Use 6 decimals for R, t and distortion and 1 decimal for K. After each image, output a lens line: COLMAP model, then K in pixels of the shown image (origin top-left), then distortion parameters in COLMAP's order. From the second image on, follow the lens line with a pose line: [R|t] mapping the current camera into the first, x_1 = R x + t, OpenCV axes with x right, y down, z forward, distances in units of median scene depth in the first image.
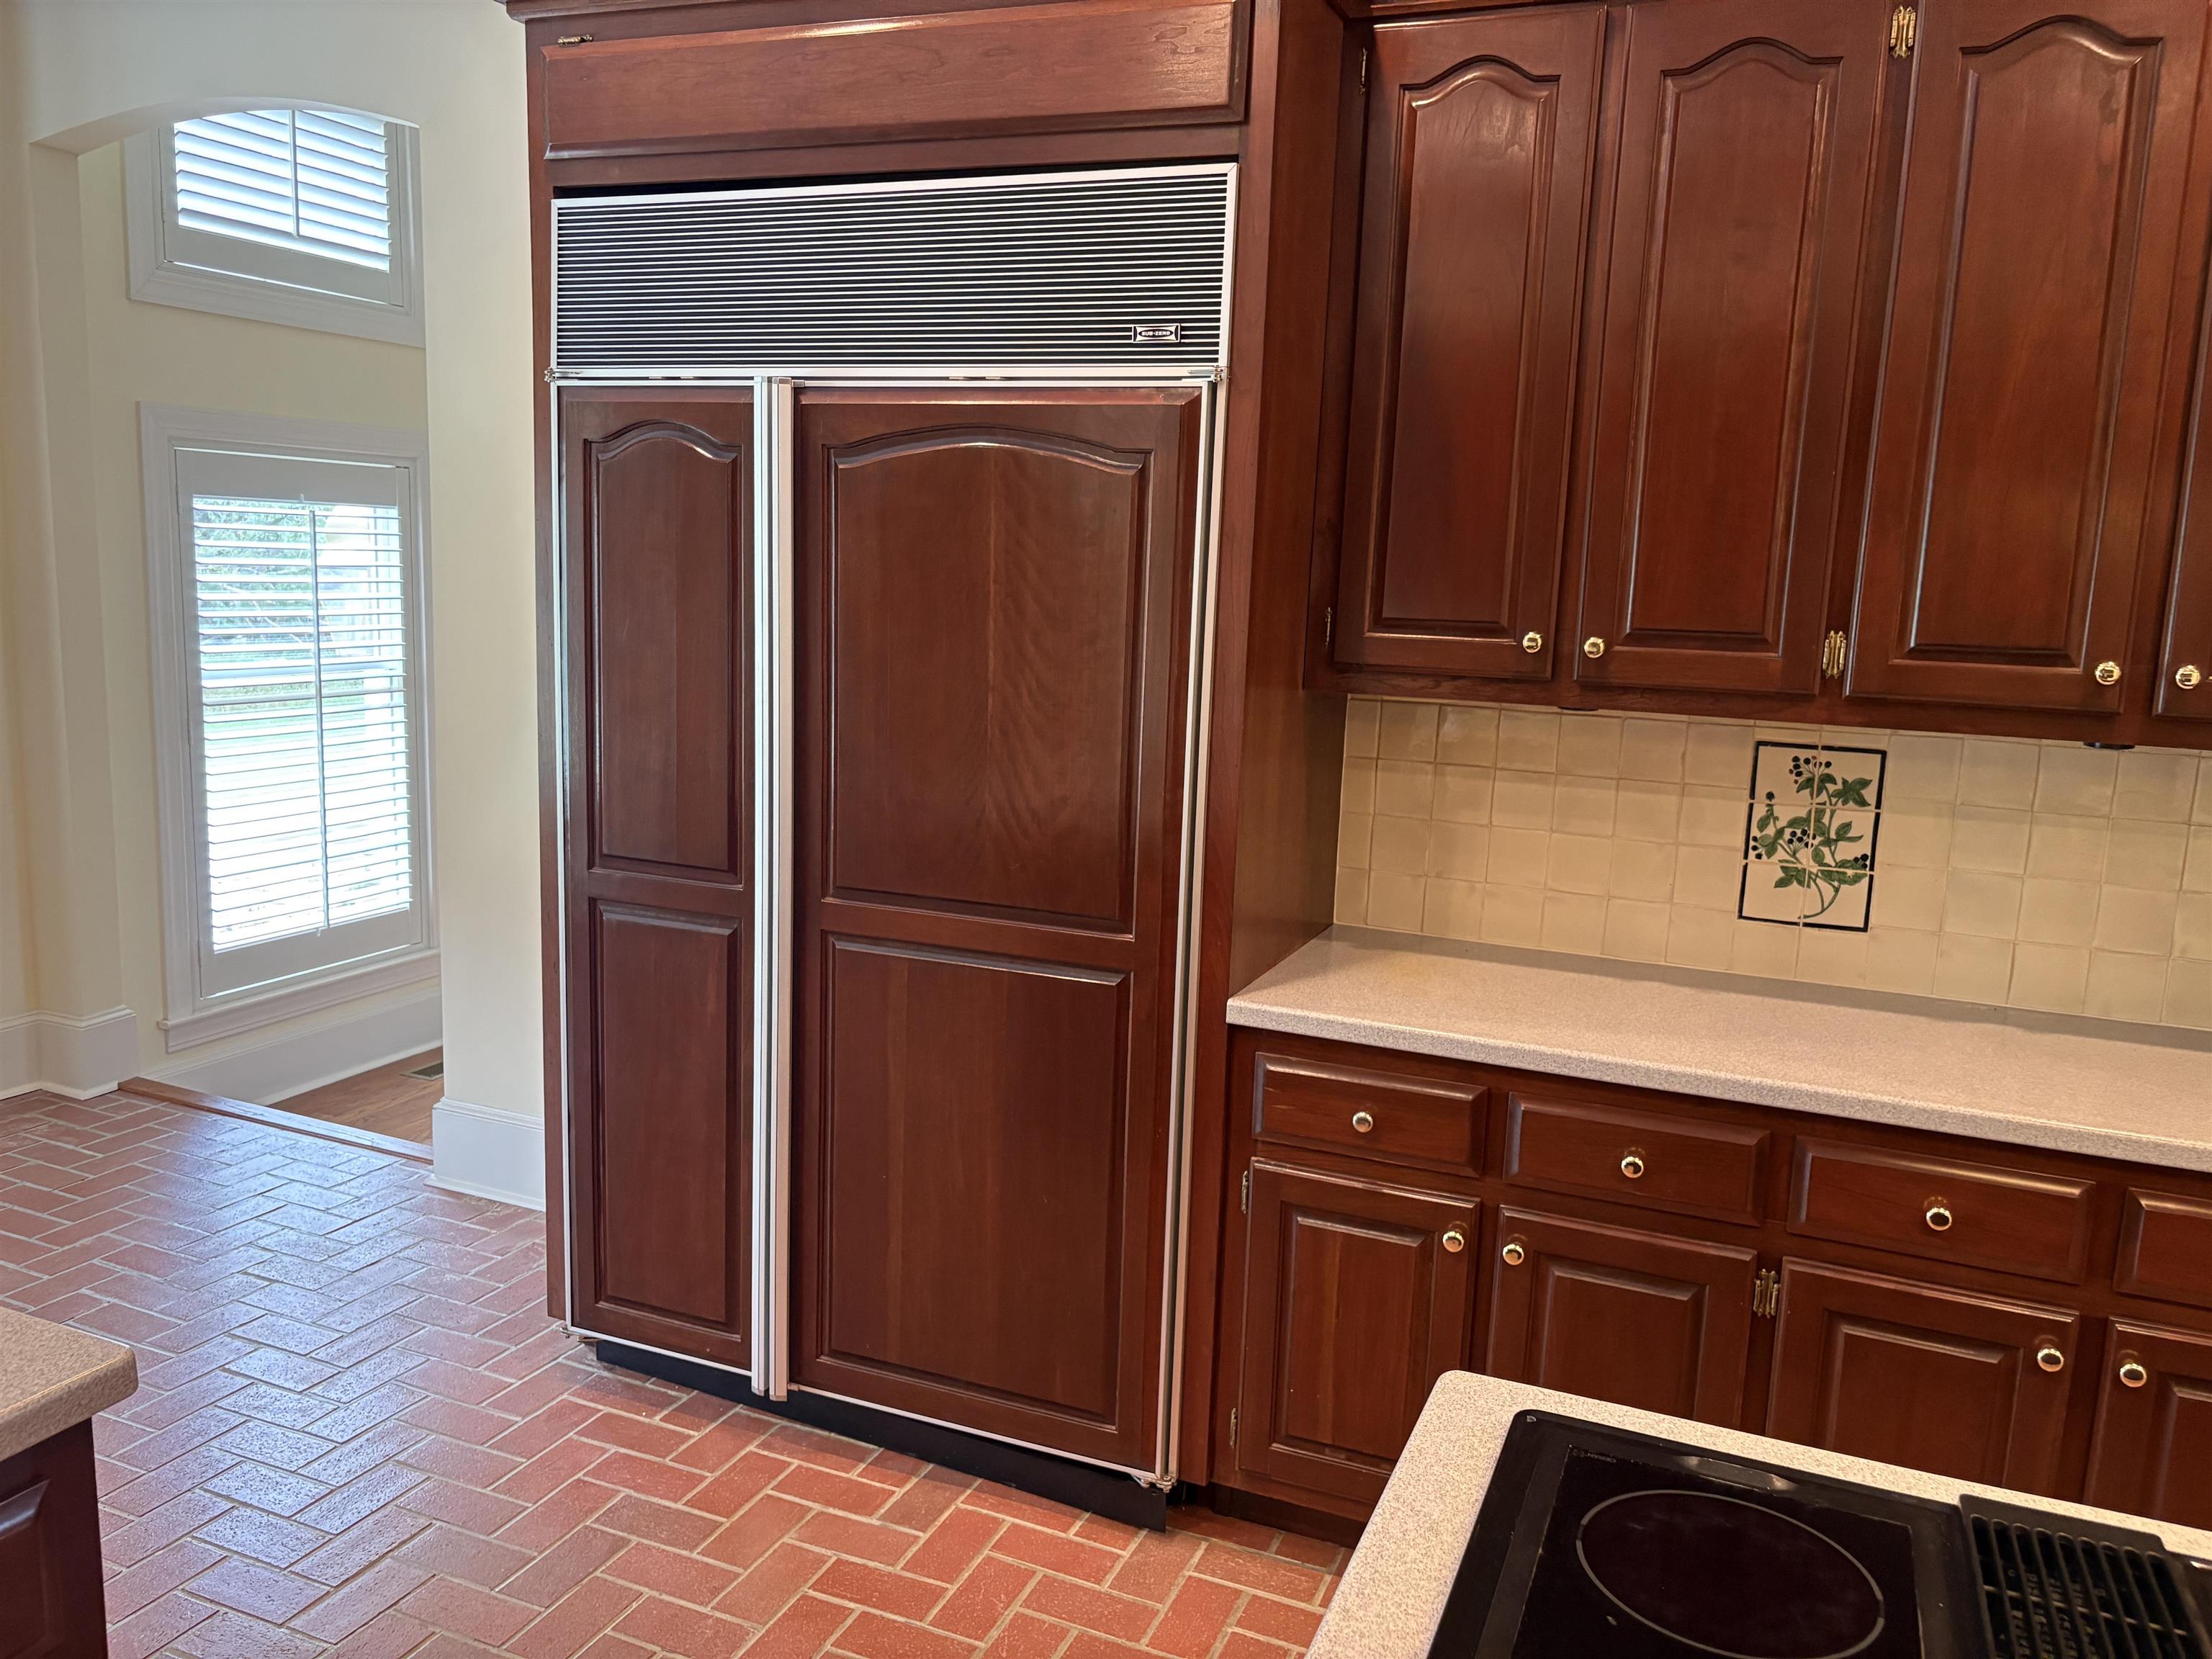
lens RADIAL K [[1677.8, 0, 1105.4], [0, 1677.8, 835.6], [0, 0, 1]] dist [0.039215, -0.039576]
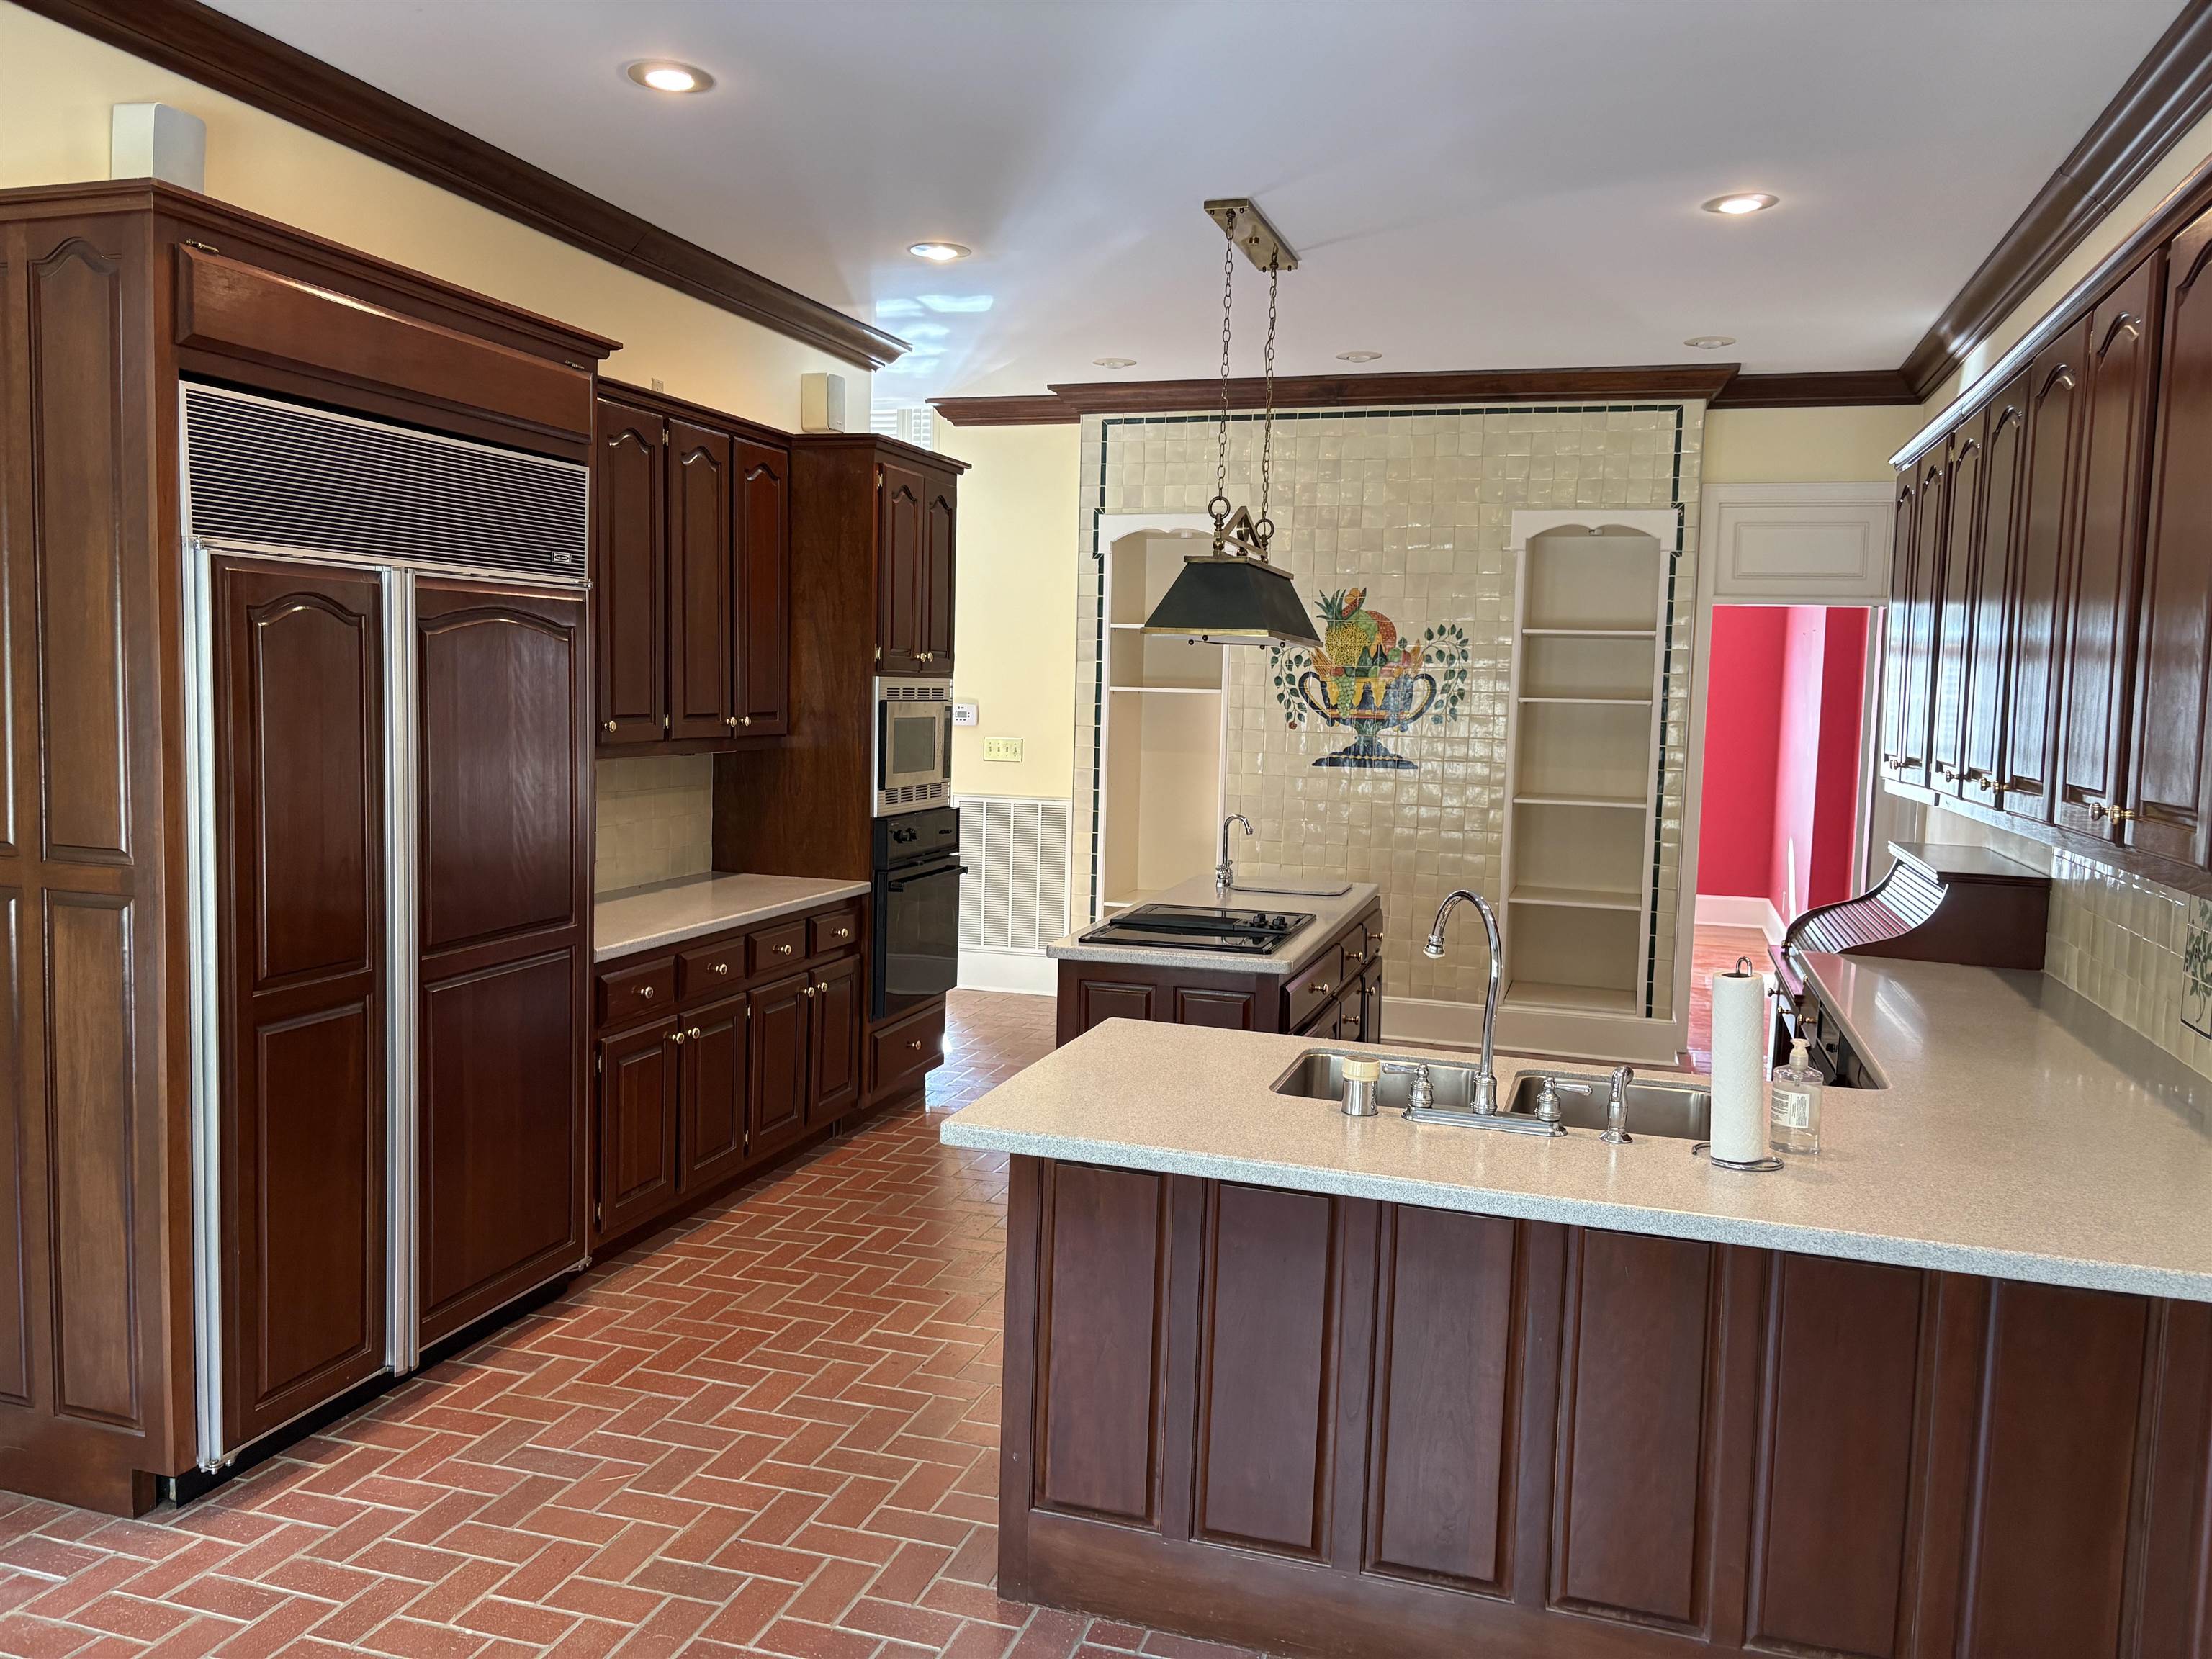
lens RADIAL K [[1677.8, 0, 1105.3], [0, 1677.8, 823.6], [0, 0, 1]] dist [0.039215, -0.039576]
pose [[-0.086338, -0.127605, 0.988060, -1.692211], [0.132092, 0.981541, 0.138305, -0.199142], [-0.987470, 0.142456, -0.067889, 0.618523]]
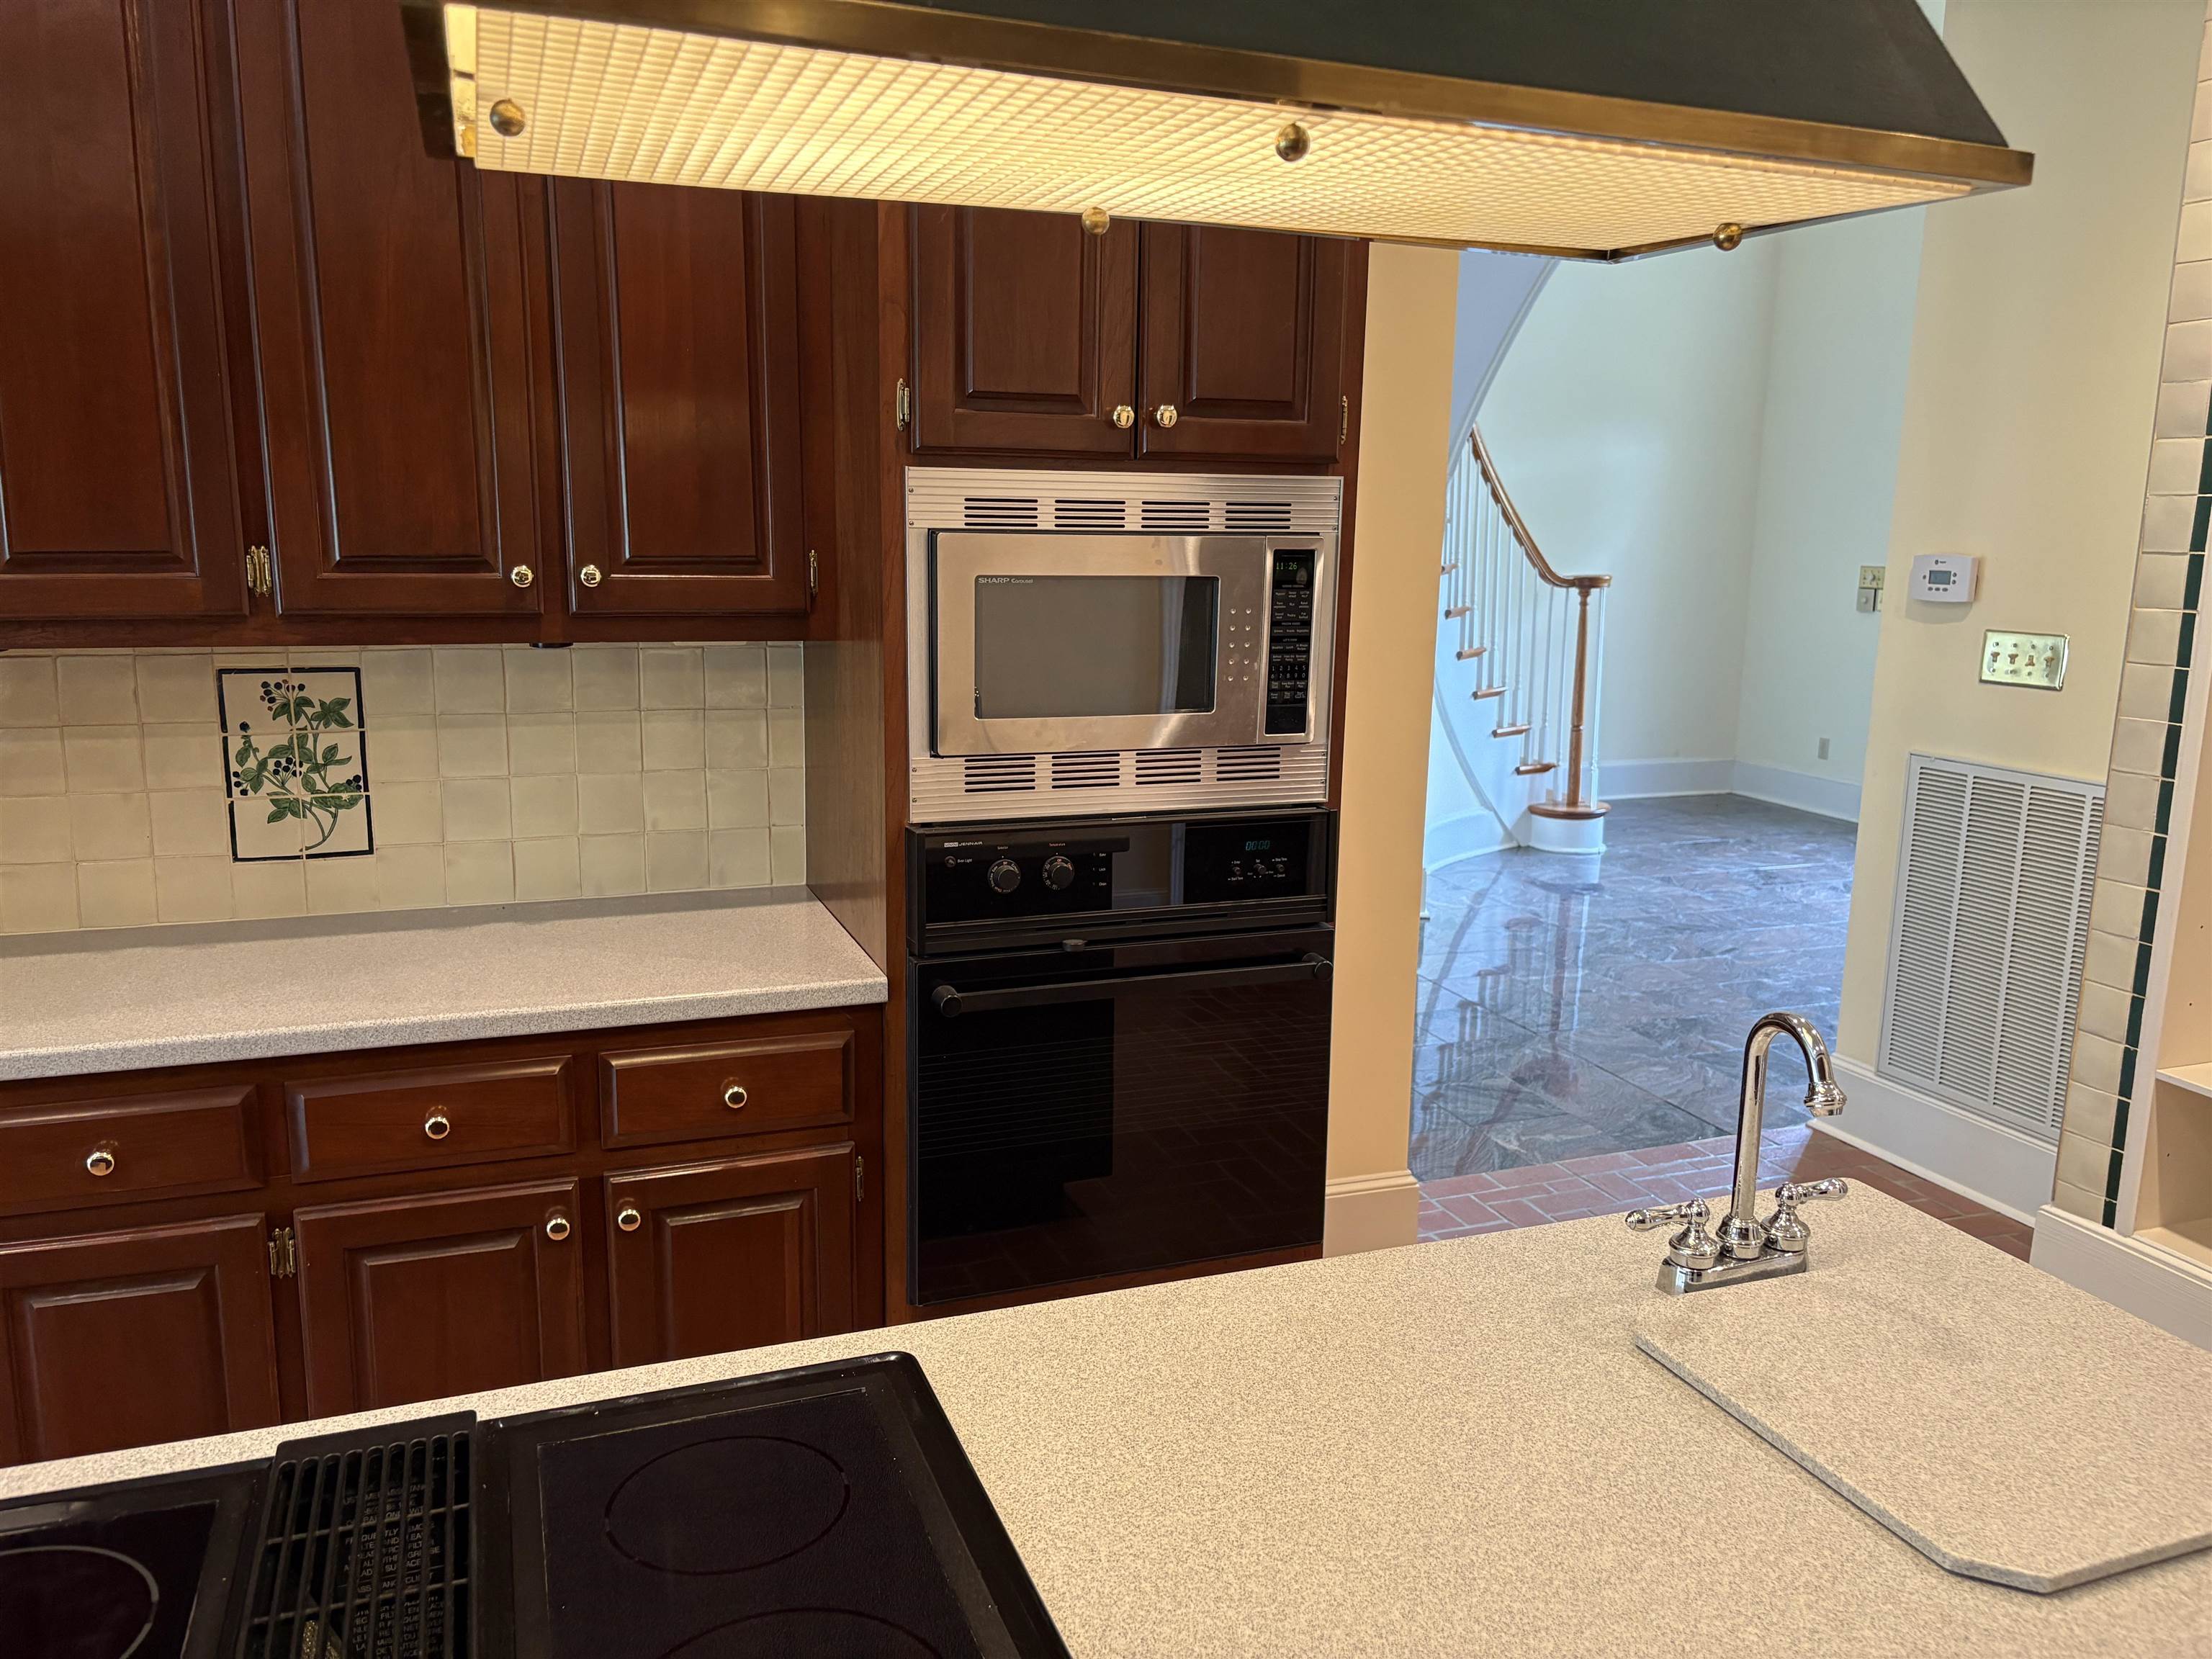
lens RADIAL K [[1677.8, 0, 1109.9], [0, 1677.8, 827.1], [0, 0, 1]] dist [0.039215, -0.039576]
pose [[0.730622, -0.153913, 0.665209, 0.131225], [0.126585, 0.987906, 0.089544, 0.009498], [-0.670946, 0.018783, 0.741269, -0.014783]]
